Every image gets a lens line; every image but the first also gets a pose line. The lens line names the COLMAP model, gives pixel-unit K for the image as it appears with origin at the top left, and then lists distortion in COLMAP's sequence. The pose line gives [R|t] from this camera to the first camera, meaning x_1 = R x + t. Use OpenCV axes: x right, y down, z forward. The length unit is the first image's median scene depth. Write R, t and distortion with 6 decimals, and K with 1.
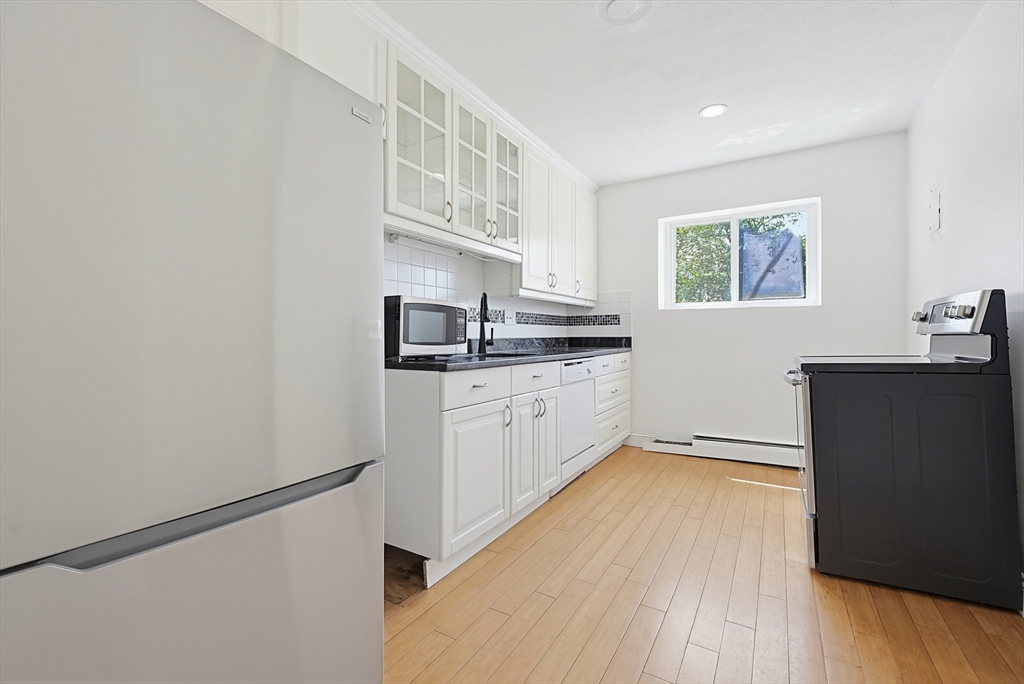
lens RADIAL K [[446.8, 0, 506.5], [0, 446.8, 332.4], [0, 0, 1]] dist [0.001494, 0.000409]
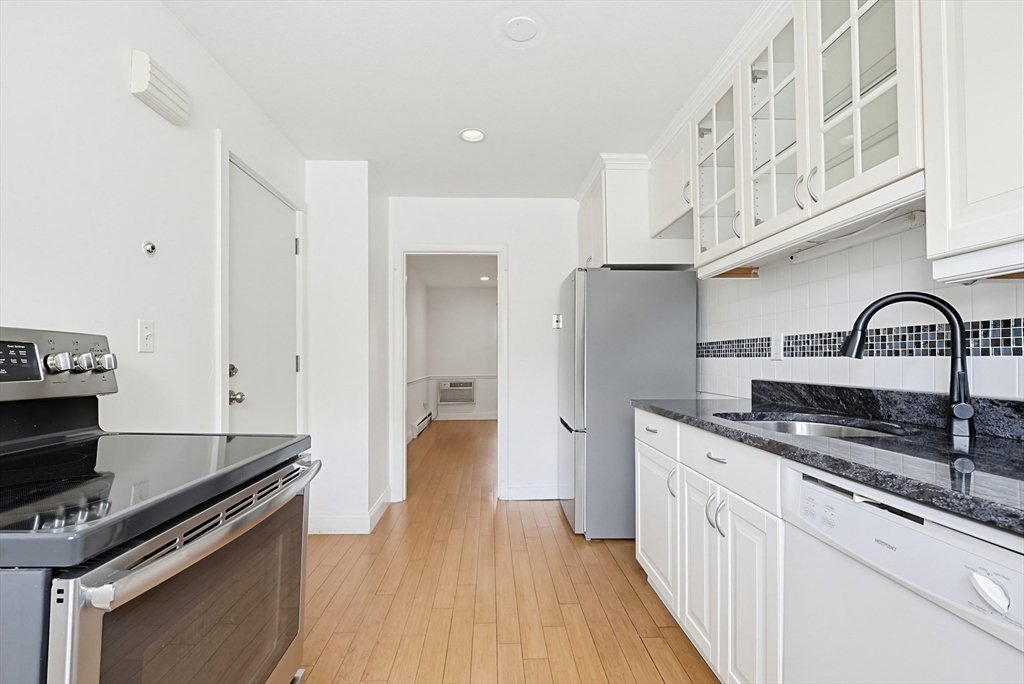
lens RADIAL K [[457.0, 0, 507.6], [0, 457.0, 352.7], [0, 0, 1]] dist [-0.000510, 0.000082]
pose [[-0.833277, -0.002453, -0.552850, 0.514117], [0.009709, 0.999771, -0.019071, -0.023398], [0.552770, -0.021259, -0.833063, 1.122010]]
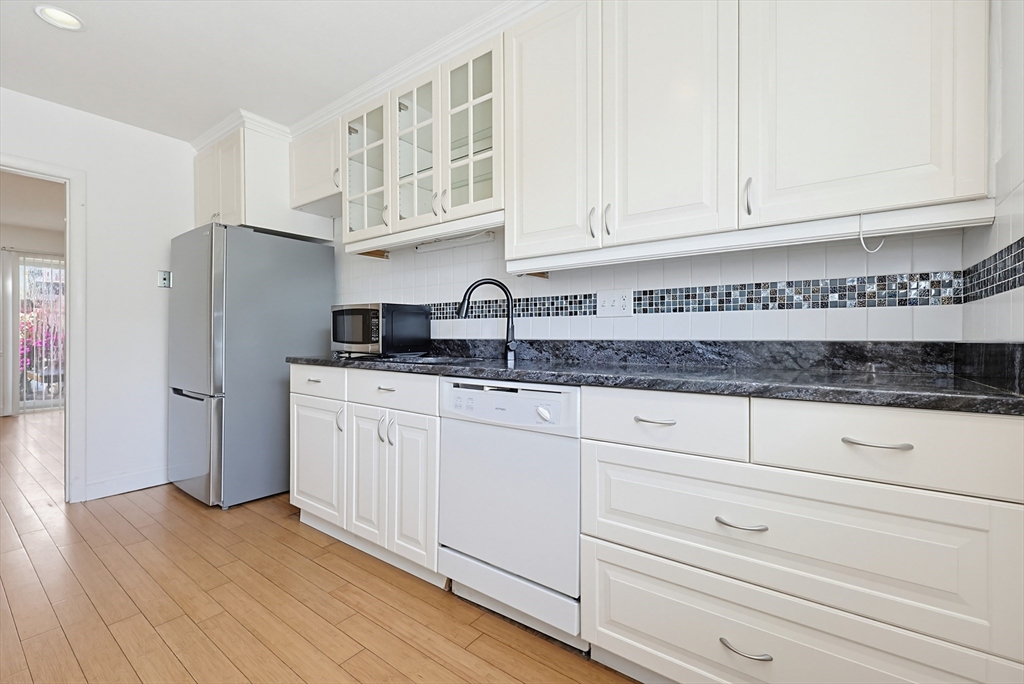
lens RADIAL K [[440.0, 0, 513.8], [0, 440.0, 339.5], [0, 0, 1]] dist [-0.000775, 0.000519]
pose [[-0.094785, 0.006602, -0.995476, 0.663212], [0.005985, 0.999964, 0.006062, 0.008854], [0.995480, -0.005383, -0.094821, 1.077219]]
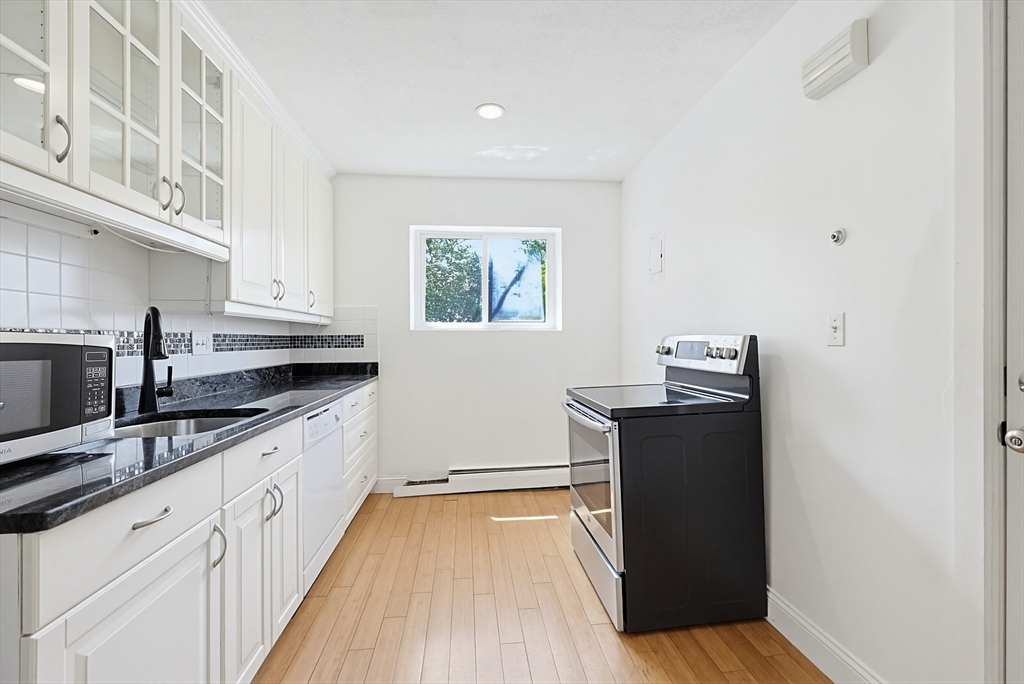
lens RADIAL K [[440.0, 0, 513.8], [0, 440.0, 339.5], [0, 0, 1]] dist [-0.000775, 0.000519]
pose [[0.793121, -0.002033, 0.609061, -0.026096], [-0.000752, 0.999990, 0.004317, -0.048613], [-0.609064, -0.003881, 0.793112, 0.268056]]
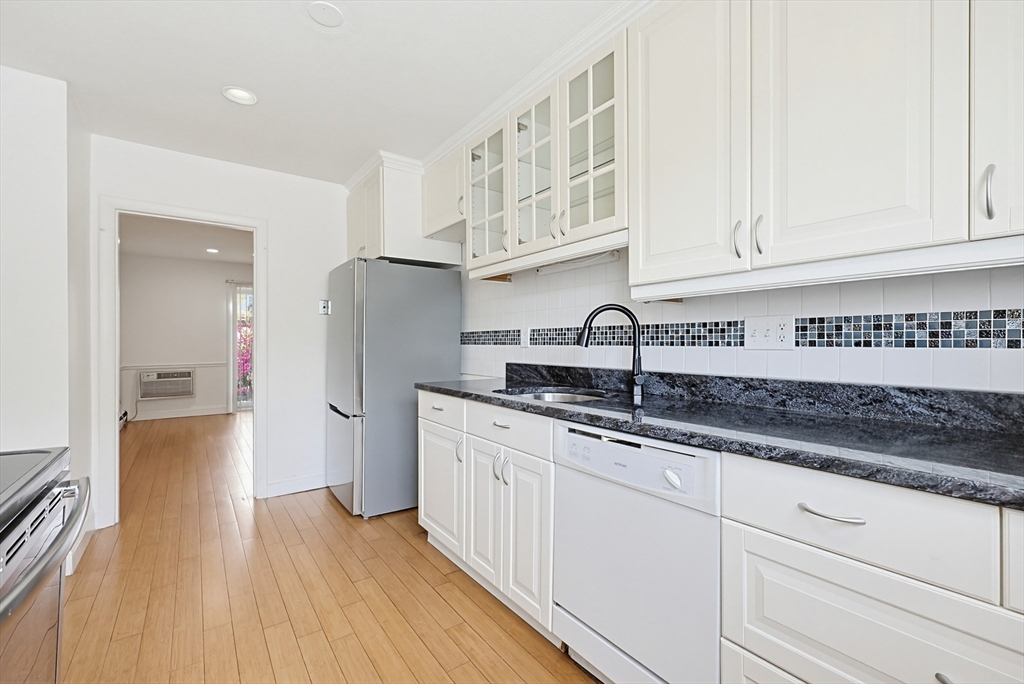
lens RADIAL K [[440.1, 0, 515.6], [0, 440.1, 344.7], [0, 0, 1]] dist [0.000480, 0.000402]
pose [[-0.382288, 0.005173, -0.924029, 0.605458], [0.008281, 0.999963, 0.002172, -0.029105], [0.924006, -0.006822, -0.382317, 1.085352]]
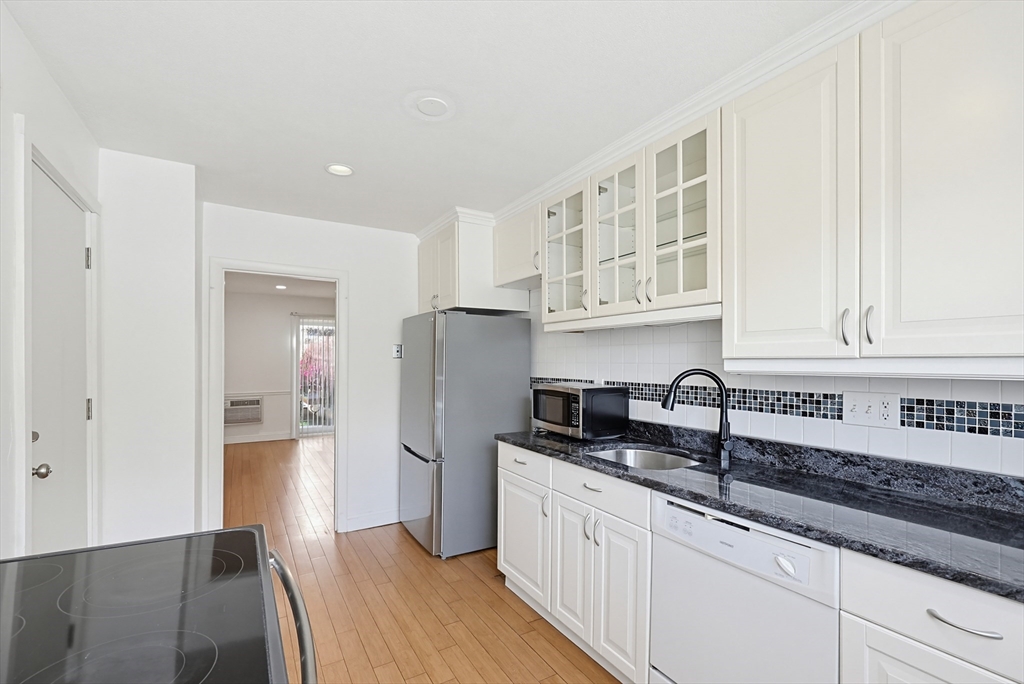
lens RADIAL K [[448.3, 0, 510.8], [0, 448.3, 361.3], [0, 0, 1]] dist [-0.000833, 0.000158]
pose [[-0.466140, 0.000776, -0.884710, 0.678476], [0.004383, 0.999989, -0.001432, -0.097779], [0.884700, -0.004545, -0.466139, 1.033678]]
